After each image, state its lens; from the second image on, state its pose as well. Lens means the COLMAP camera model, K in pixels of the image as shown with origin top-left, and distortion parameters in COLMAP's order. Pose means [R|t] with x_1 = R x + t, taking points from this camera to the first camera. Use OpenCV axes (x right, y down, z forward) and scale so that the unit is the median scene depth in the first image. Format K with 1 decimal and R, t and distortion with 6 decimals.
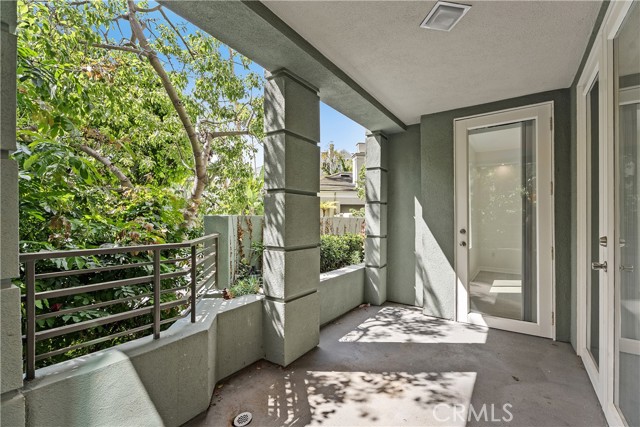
lens RADIAL K [[286.2, 0, 324.3], [0, 286.2, 216.8], [0, 0, 1]] dist [0.003070, -0.002627]
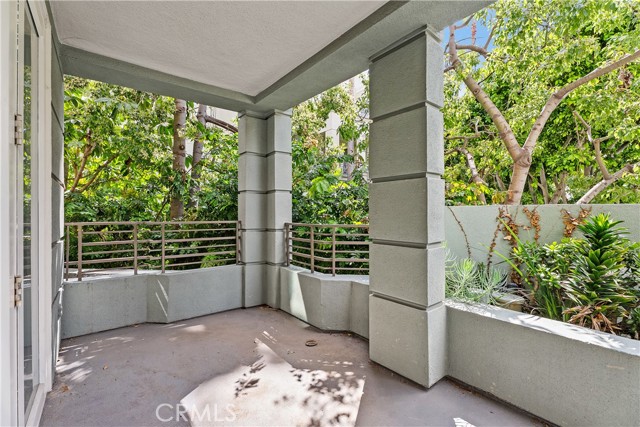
lens RADIAL K [[286.2, 0, 318.2], [0, 286.2, 216.3], [0, 0, 1]] dist [0.003070, -0.002627]
pose [[-0.314252, 0.001312, -0.949339, 0.657896], [0.005263, 0.999986, -0.000360, 0.022871], [0.949325, -0.005110, -0.314254, 0.875080]]
